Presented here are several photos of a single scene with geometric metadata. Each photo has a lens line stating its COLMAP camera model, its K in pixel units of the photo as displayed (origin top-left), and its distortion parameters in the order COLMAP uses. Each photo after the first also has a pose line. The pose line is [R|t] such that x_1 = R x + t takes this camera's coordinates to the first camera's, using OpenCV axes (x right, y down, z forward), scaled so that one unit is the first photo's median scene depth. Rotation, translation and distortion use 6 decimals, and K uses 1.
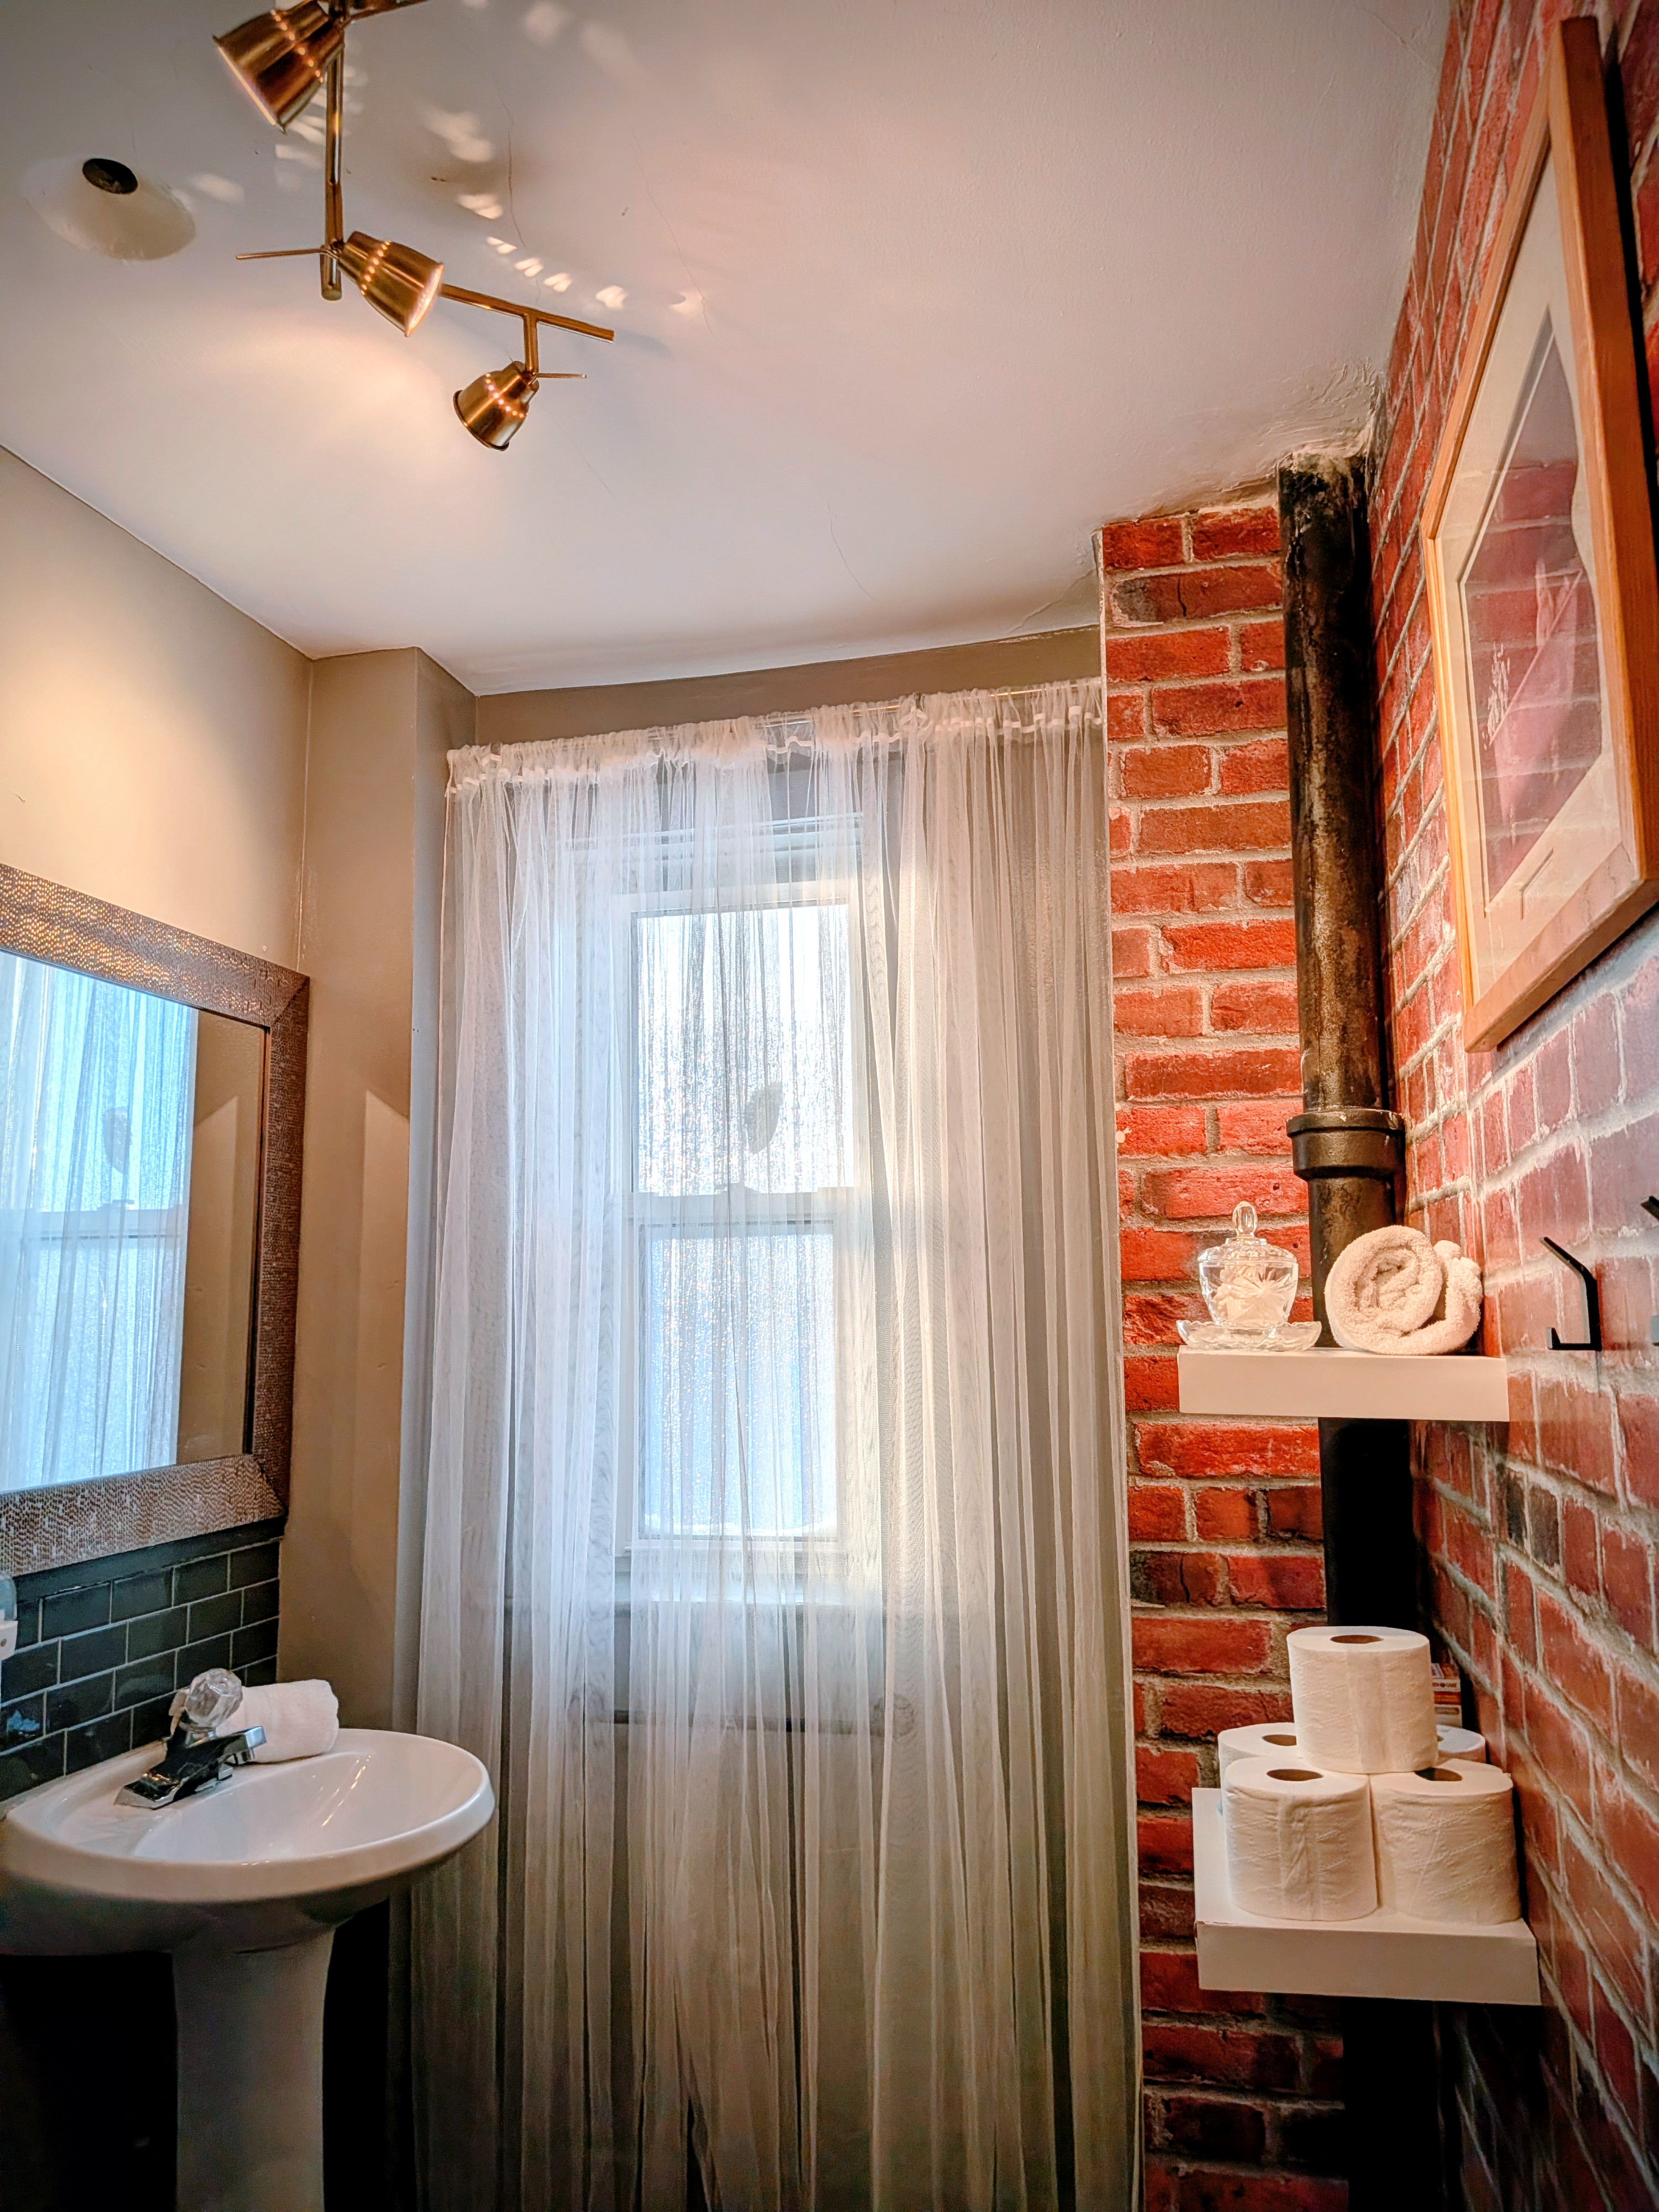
lens RADIAL K [[1576.7, 0, 830.3], [0, 1576.7, 1099.6], [0, 0, 1]] dist [0.000816, 0.000793]
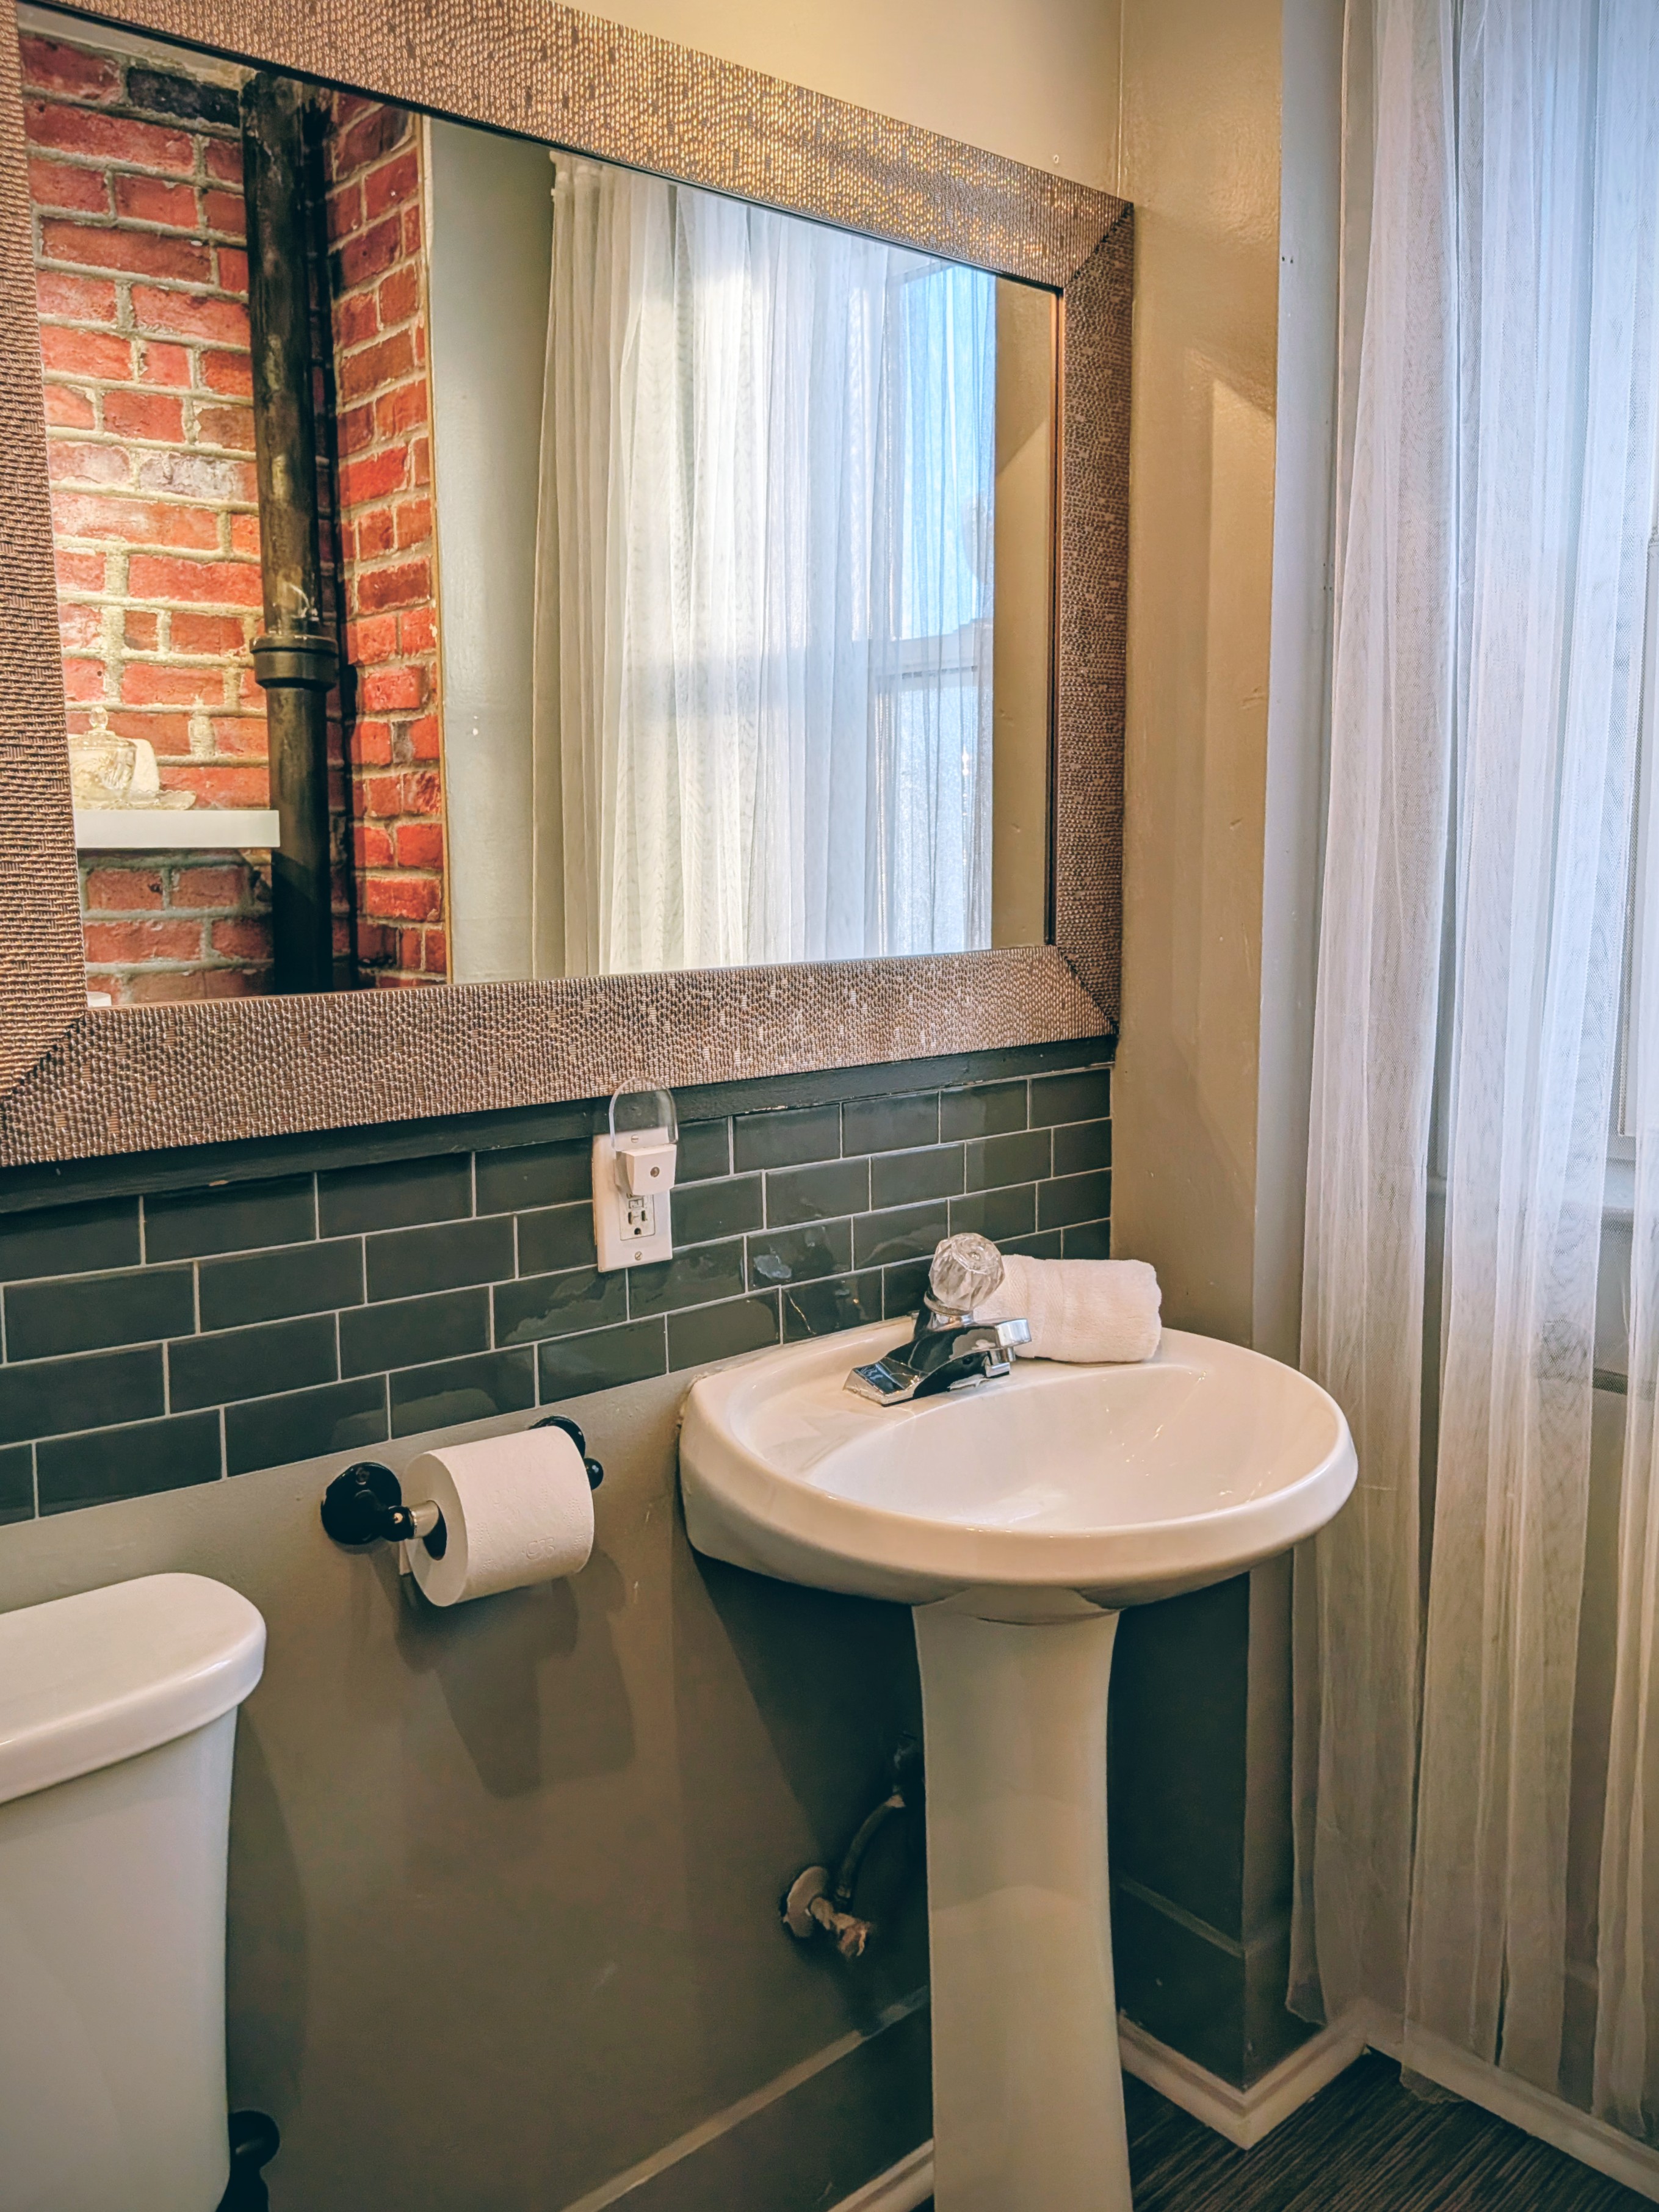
lens RADIAL K [[1793.1, 0, 830.5], [0, 1793.1, 1107.4], [0, 0, 1]] dist [0.024732, -0.015832]
pose [[0.814298, 0.092466, -0.573034, 0.017515], [0.077719, 0.960972, 0.265504, 0.076698], [0.575220, -0.260735, 0.775332, 0.314235]]
